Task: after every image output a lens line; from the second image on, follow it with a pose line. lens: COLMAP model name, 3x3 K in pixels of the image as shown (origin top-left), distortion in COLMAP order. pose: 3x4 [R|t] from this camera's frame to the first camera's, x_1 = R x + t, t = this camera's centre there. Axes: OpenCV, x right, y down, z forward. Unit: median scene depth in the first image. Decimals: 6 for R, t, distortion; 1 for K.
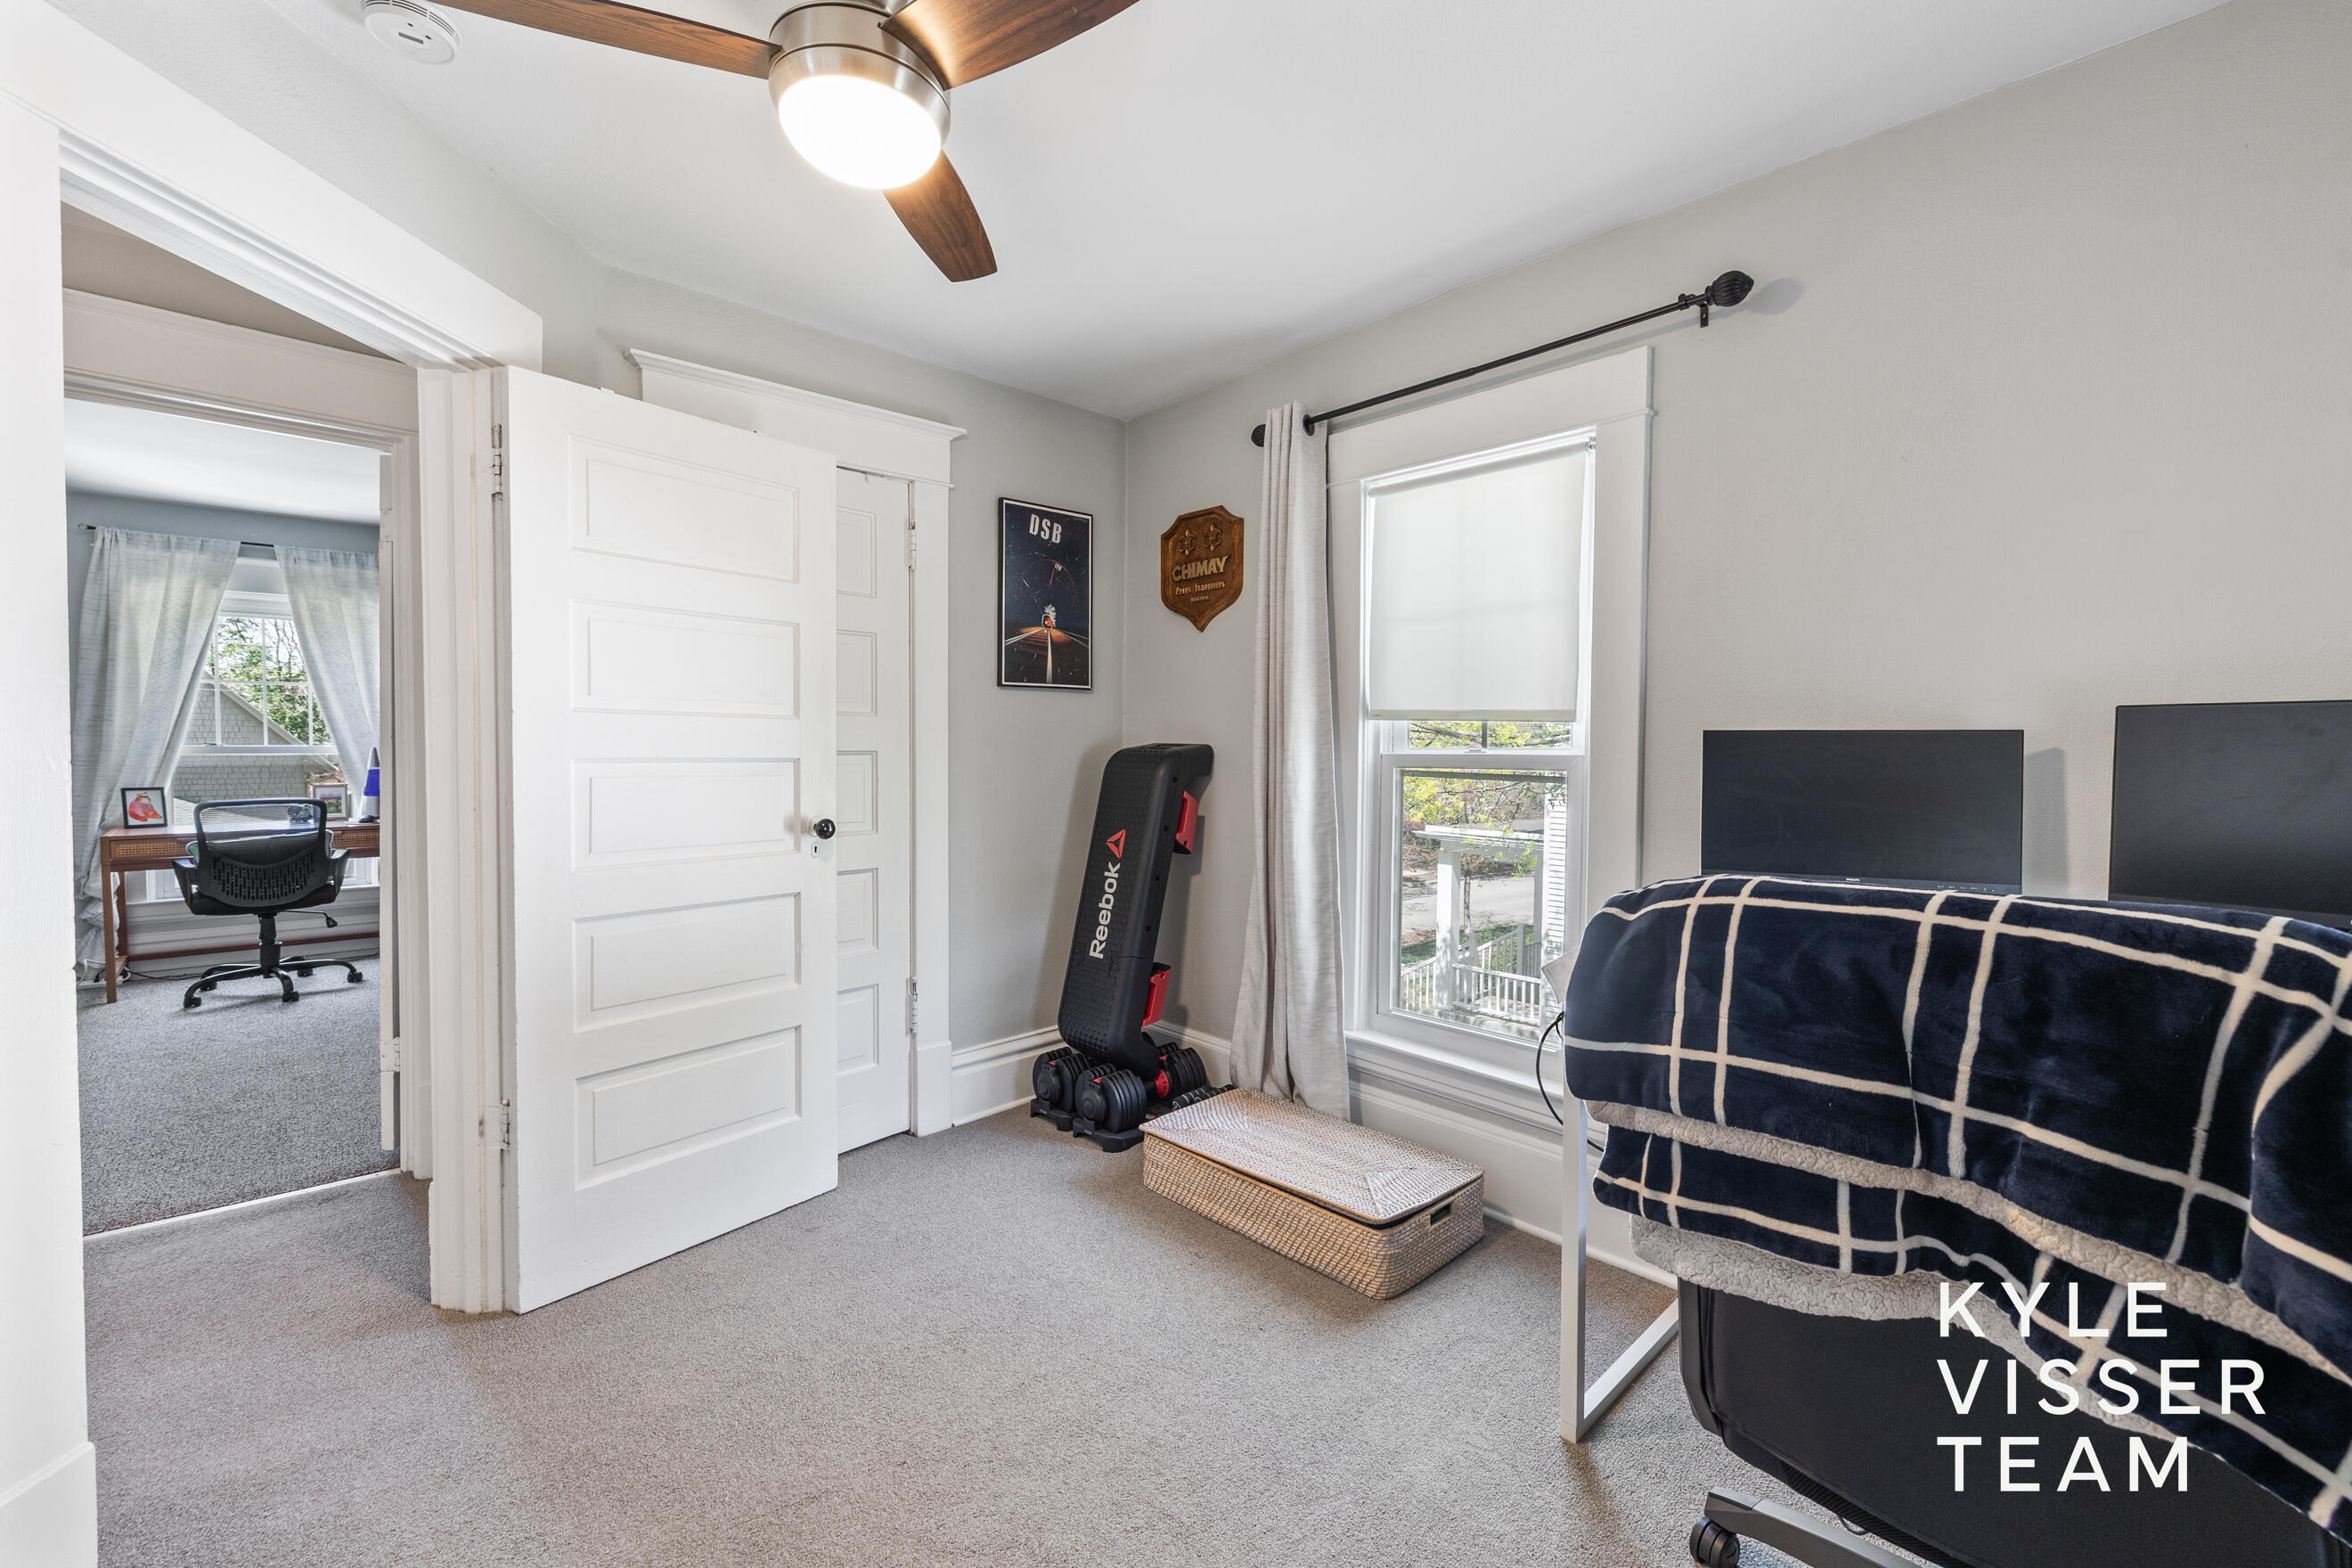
lens RADIAL K [[1003.9, 0, 1171.6], [0, 1003.9, 774.1], [0, 0, 1]] dist [0.008261, -0.000077]
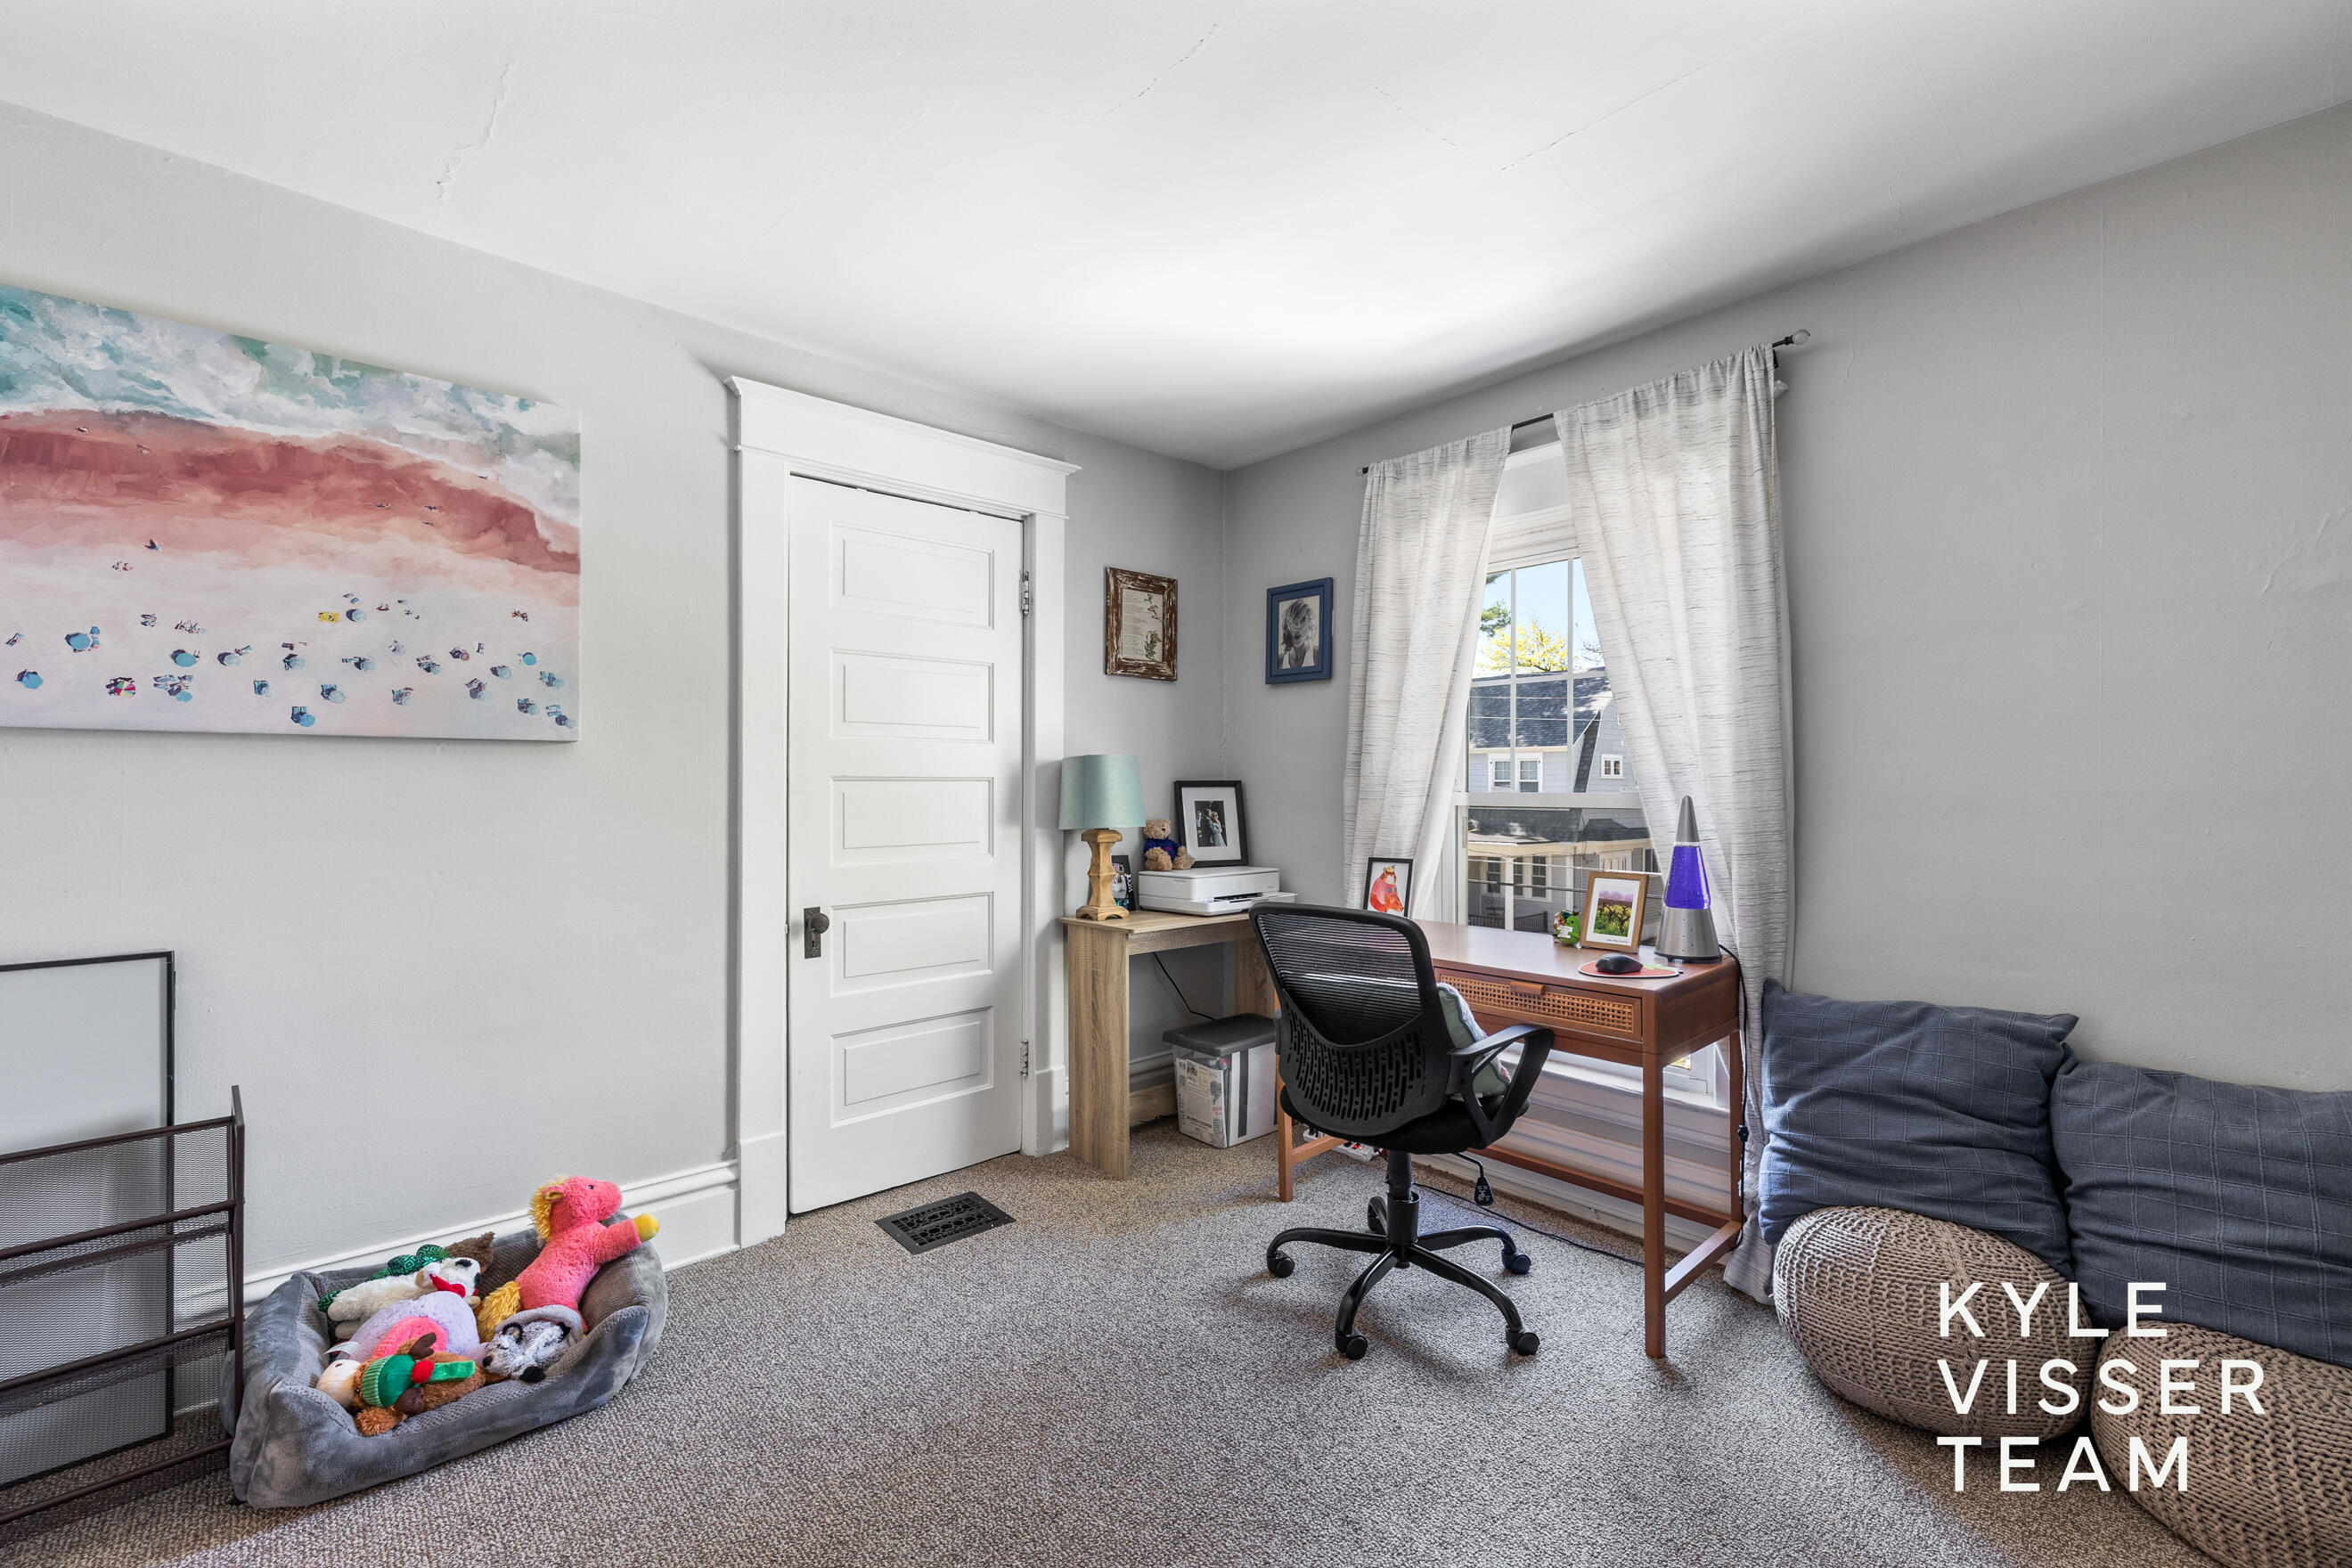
lens RADIAL K [[1003.9, 0, 1172.2], [0, 1003.9, 776.0], [0, 0, 1]] dist [0.008261, -0.000077]
pose [[0.001759, -0.006176, -0.999979, -0.377236], [-0.020697, 0.999767, -0.006211, -0.030396], [0.999784, 0.020707, 0.001631, 0.836448]]
